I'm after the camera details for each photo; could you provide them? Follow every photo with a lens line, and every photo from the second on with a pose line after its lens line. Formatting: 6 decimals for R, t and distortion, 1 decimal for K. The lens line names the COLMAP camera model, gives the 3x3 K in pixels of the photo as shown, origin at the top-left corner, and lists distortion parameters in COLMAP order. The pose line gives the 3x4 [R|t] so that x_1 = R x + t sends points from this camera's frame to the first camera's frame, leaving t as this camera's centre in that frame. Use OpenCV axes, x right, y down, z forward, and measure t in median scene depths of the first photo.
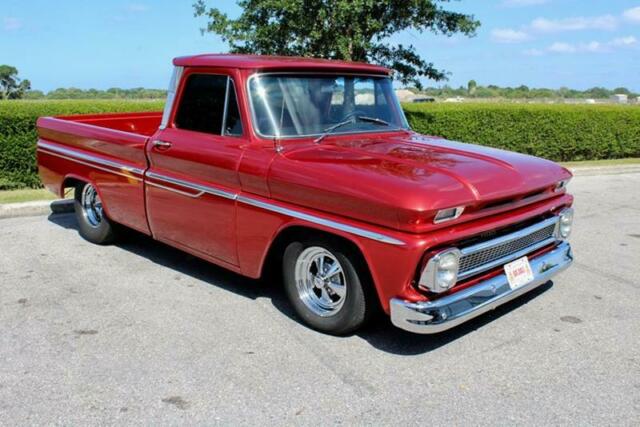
lens RADIAL K [[638.5, 0, 320.0], [0, 638.5, 213.5], [0, 0, 1]] dist [-0.124917, 0.130317]
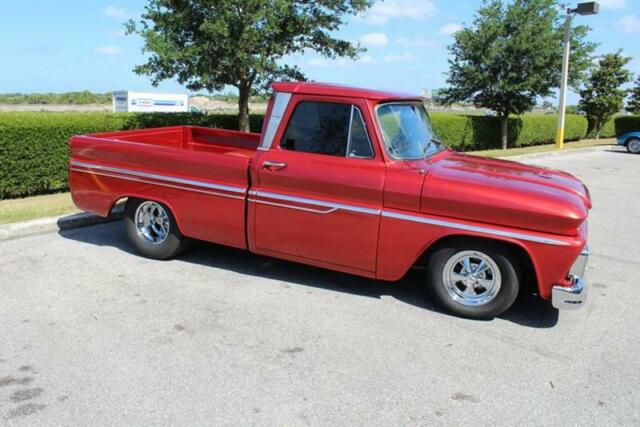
lens RADIAL K [[535.1, 0, 320.0], [0, 535.1, 213.5], [0, 0, 1]] dist [-0.183894, 0.190249]
pose [[0.935592, -0.058828, 0.348146, -0.502930], [0.049564, 0.998141, 0.035467, -0.055966], [-0.349586, -0.015927, 0.936769, 0.124614]]
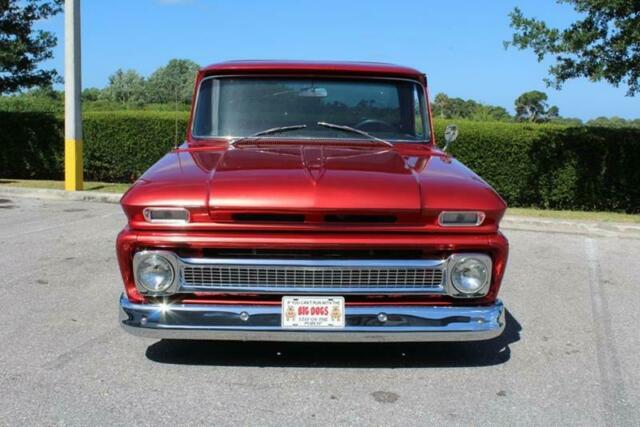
lens RADIAL K [[703.5, 0, 320.0], [0, 703.5, 213.5], [0, 0, 1]] dist [-0.091241, 0.045955]
pose [[0.707826, 0.110563, -0.697681, 0.778620], [-0.152120, 0.988359, 0.002295, -0.027349], [0.689813, 0.104507, 0.716405, 0.301606]]
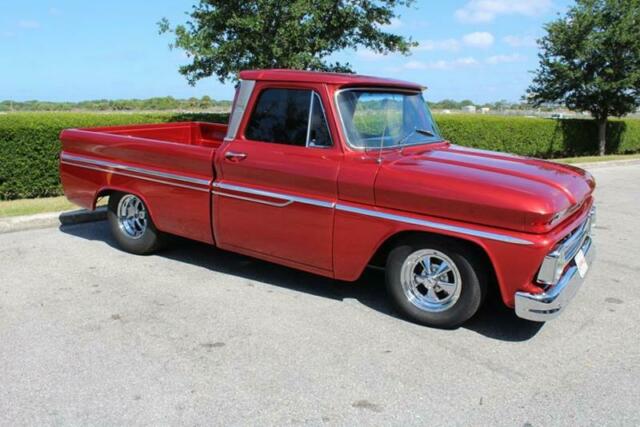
lens RADIAL K [[575.7, 0, 320.0], [0, 575.7, 213.5], [0, 0, 1]] dist [-0.157552, 0.160966]
pose [[0.980771, -0.031242, 0.192643, -0.300554], [0.031103, 0.999509, 0.003746, -0.014701], [-0.192665, 0.002318, 0.981262, 0.062035]]
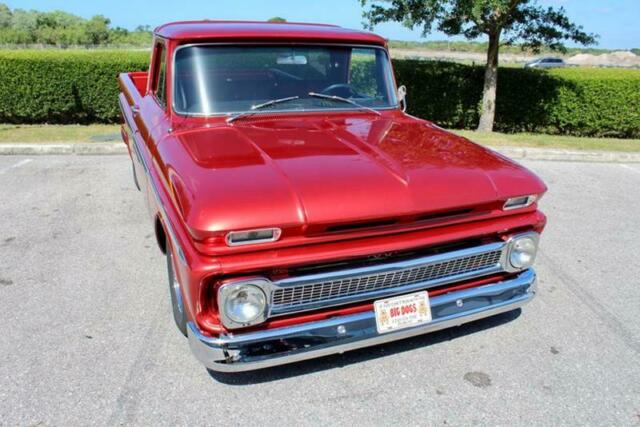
lens RADIAL K [[533.7, 0, 320.0], [0, 533.7, 213.5], [0, 0, 1]] dist [-0.154078, 0.117935]
pose [[0.921649, 0.141480, -0.361311, 0.371142], [-0.095670, 0.985266, 0.141764, -0.093087], [0.376045, -0.096090, 0.921606, 0.305498]]
